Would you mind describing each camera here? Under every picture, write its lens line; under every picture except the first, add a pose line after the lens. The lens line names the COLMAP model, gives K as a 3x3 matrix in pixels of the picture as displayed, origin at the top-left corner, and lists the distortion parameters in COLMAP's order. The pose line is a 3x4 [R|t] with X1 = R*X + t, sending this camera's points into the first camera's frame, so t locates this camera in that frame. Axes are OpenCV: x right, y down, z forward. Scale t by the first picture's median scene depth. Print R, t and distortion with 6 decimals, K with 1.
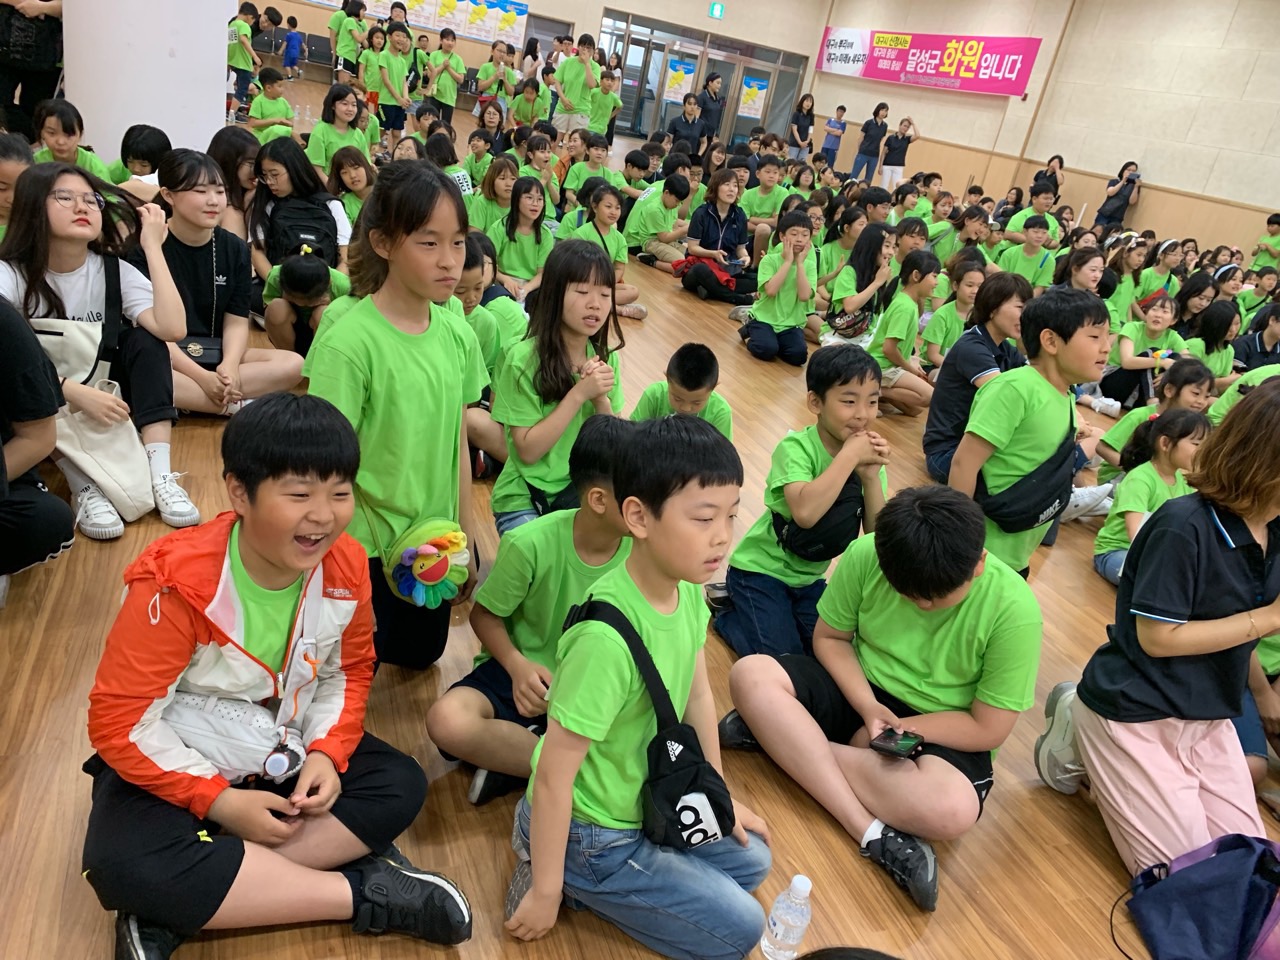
lens RADIAL K [[961.5, 0, 638.7], [0, 961.5, 480.8], [0, 0, 1]] dist [0.006189, 0.001778]
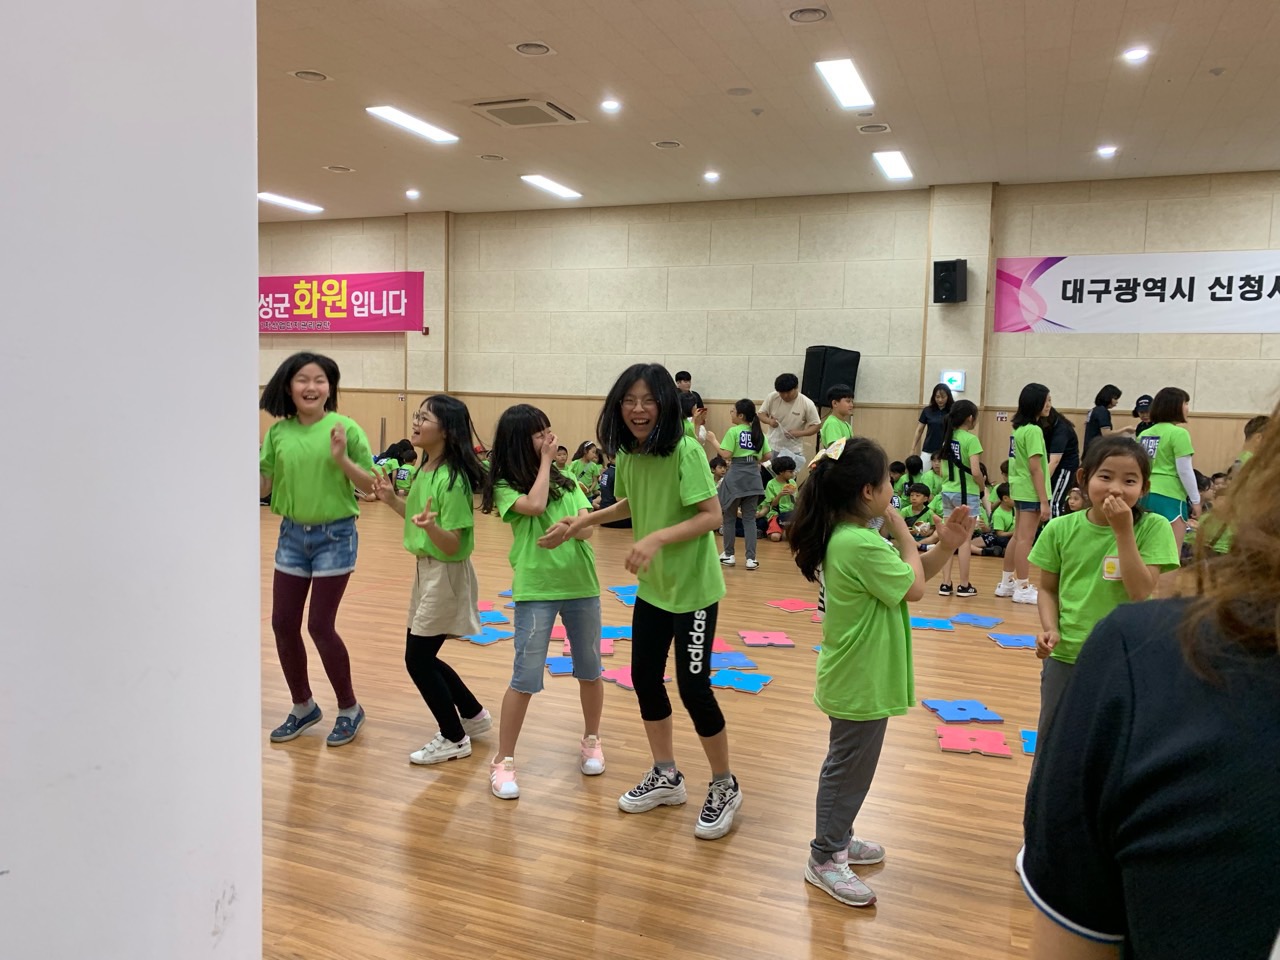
lens RADIAL K [[961.5, 0, 640.3], [0, 961.5, 479.7], [0, 0, 1]] dist [0.006189, 0.001778]
pose [[0.670657, -0.229161, 0.705482, -0.136432], [0.373287, 0.926142, -0.054022, -0.131995], [-0.640996, 0.299577, 0.706666, 0.245110]]
